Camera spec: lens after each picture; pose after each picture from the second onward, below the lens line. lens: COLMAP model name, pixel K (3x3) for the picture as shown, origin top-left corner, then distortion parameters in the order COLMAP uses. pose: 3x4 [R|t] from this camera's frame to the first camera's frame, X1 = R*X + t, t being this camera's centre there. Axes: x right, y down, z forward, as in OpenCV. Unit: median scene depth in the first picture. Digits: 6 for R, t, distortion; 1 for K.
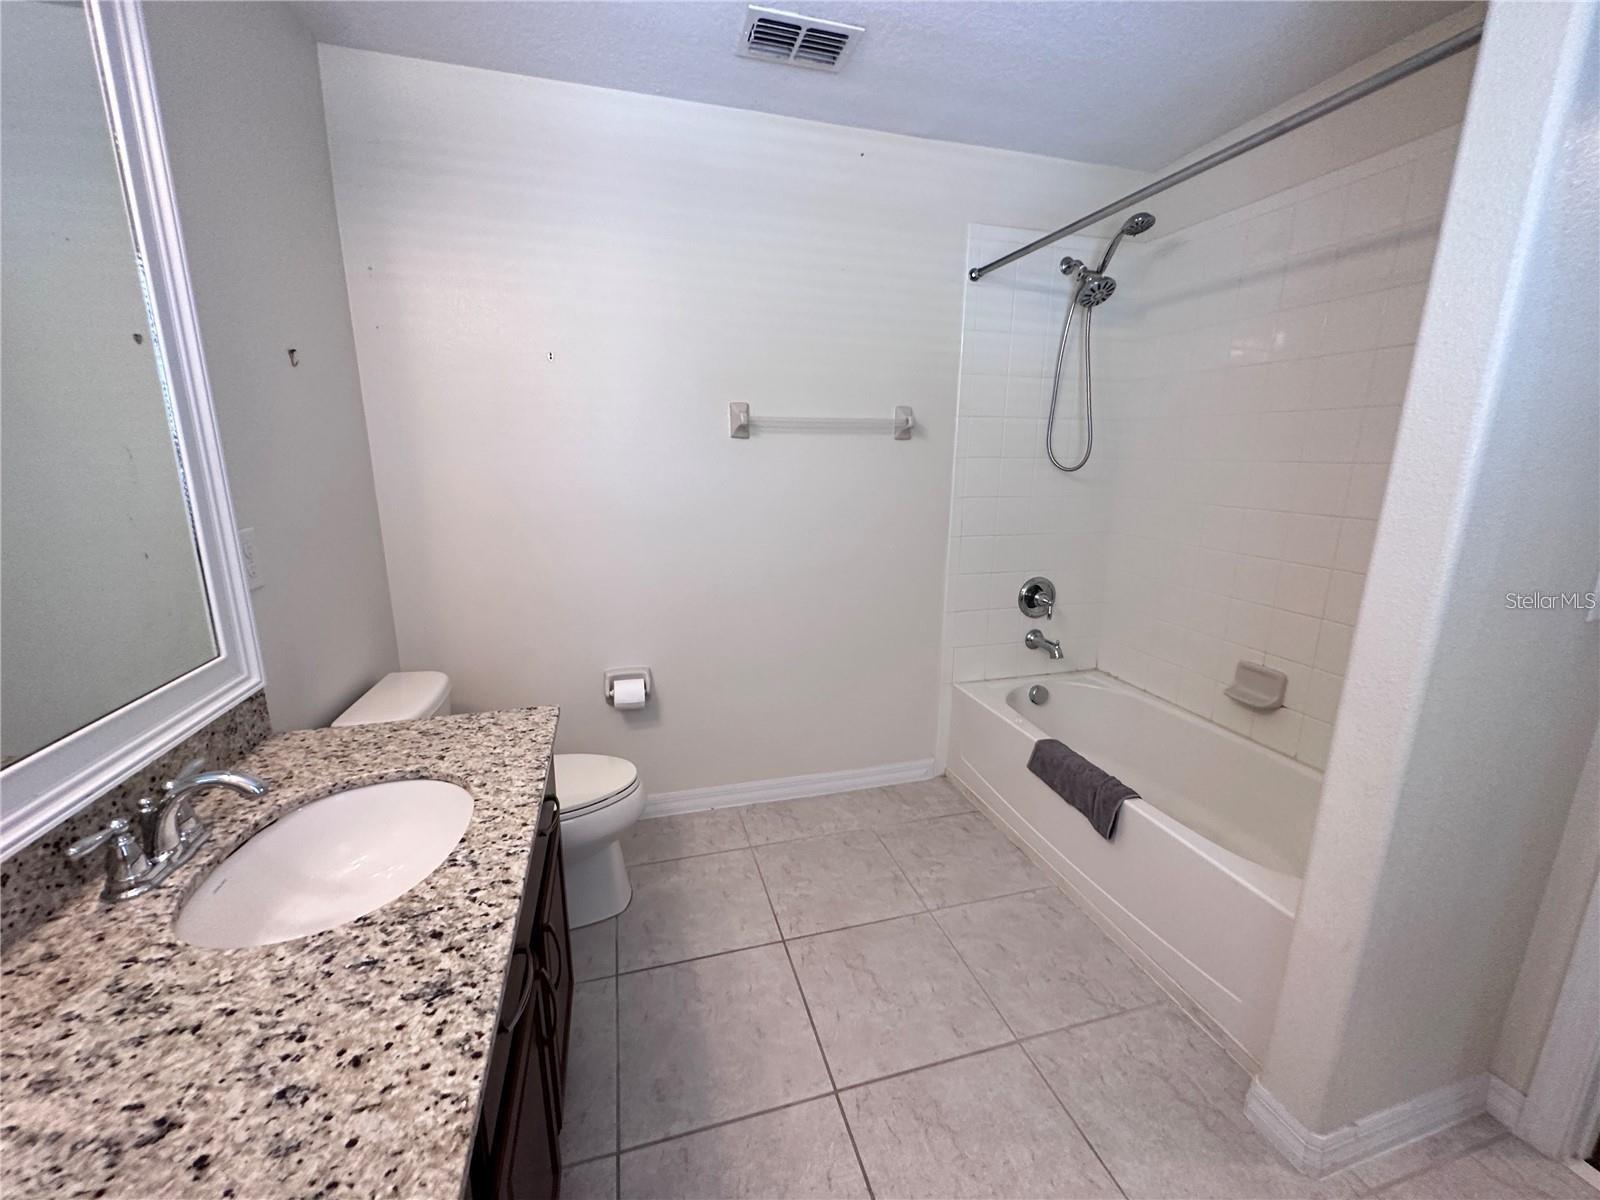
lens RADIAL K [[641.1, 0, 798.9], [0, 641.1, 600.7], [0, 0, 1]] dist [-0.001204, 0.000450]
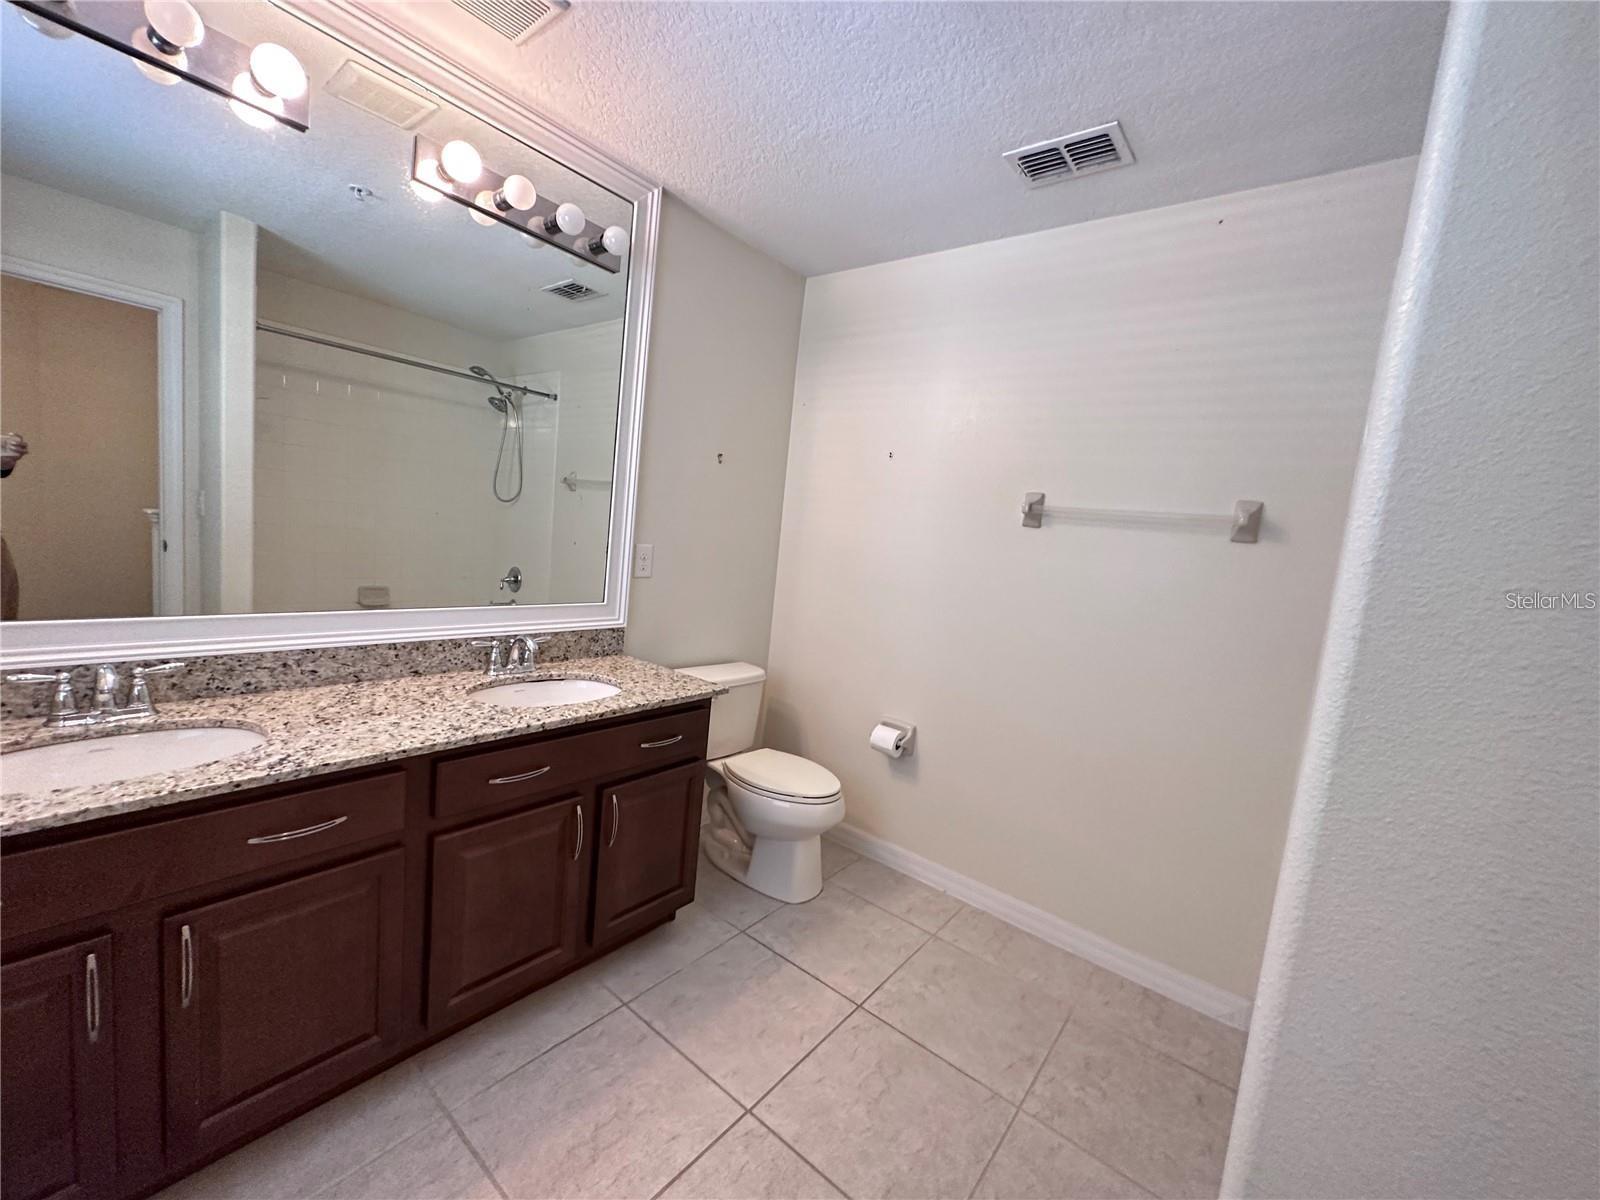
lens RADIAL K [[641.1, 0, 794.6], [0, 641.1, 597.8], [0, 0, 1]] dist [-0.001204, 0.000450]
pose [[0.574659, 0.139800, -0.806364, 0.874119], [-0.277161, 0.960322, -0.031028, -0.023571], [0.770032, 0.241323, 0.590605, 0.257353]]
